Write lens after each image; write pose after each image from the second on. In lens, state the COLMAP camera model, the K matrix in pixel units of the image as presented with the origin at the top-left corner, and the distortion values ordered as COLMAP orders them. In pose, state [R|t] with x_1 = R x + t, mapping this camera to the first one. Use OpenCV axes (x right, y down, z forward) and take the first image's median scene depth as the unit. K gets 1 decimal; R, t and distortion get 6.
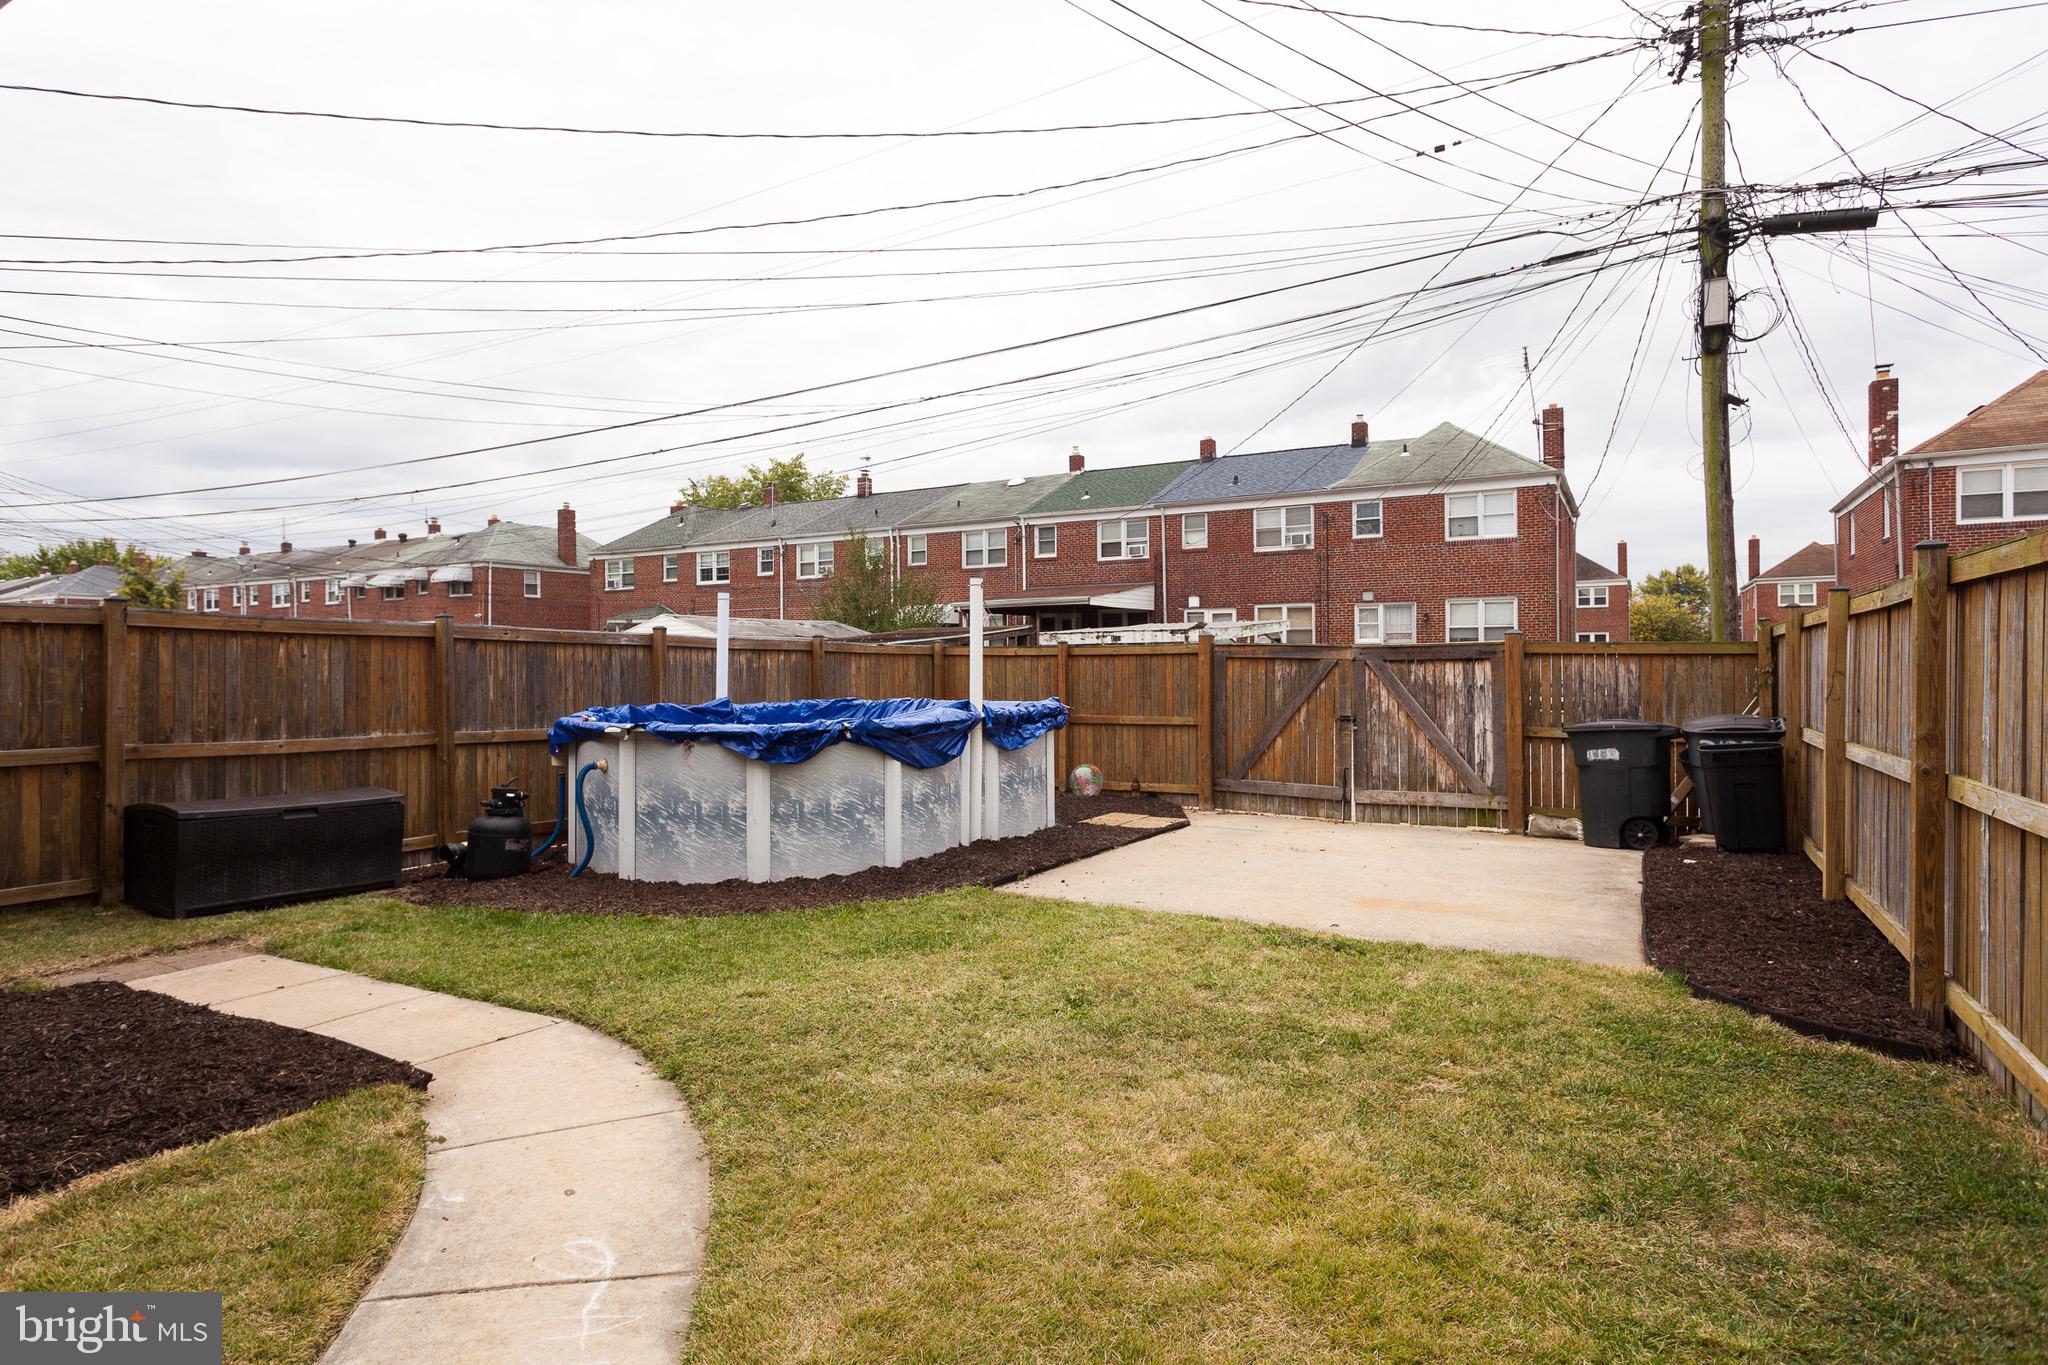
lens RADIAL K [[1095.9, 0, 1024.0], [0, 1095.9, 682.5], [0, 0, 1]] dist [-0.000294, -0.000499]
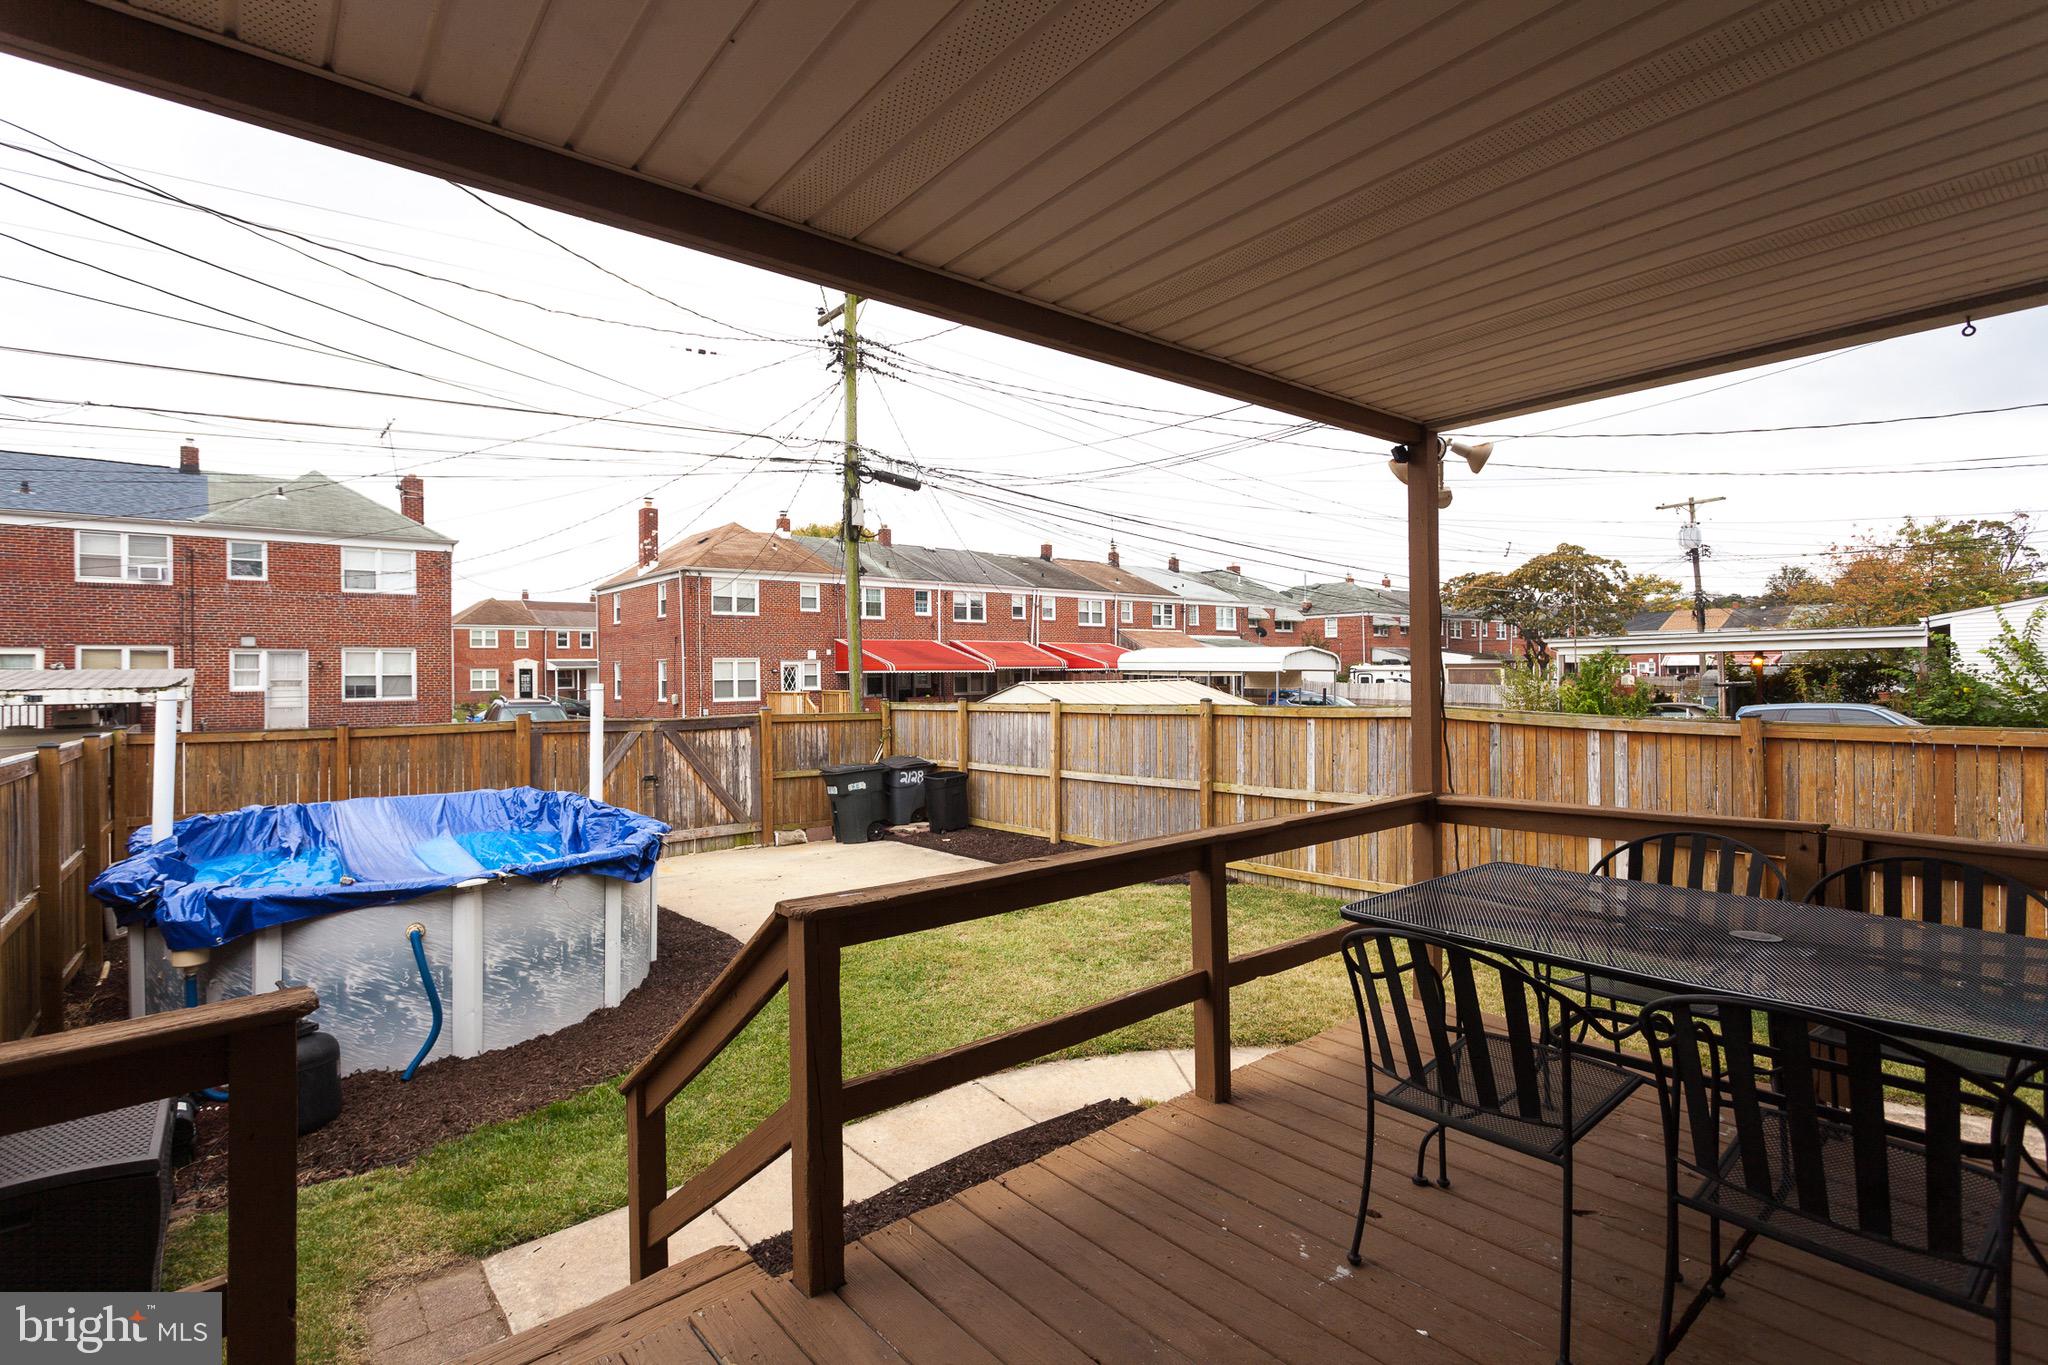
lens RADIAL K [[964.3, 0, 1021.3], [0, 964.3, 677.0], [0, 0, 1]] dist [-0.000929, -0.000509]
pose [[0.344671, 0.000224, 0.938724, -0.588731], [0.023310, 0.999690, -0.008797, -0.062582], [-0.938434, 0.024913, 0.344559, 0.217948]]
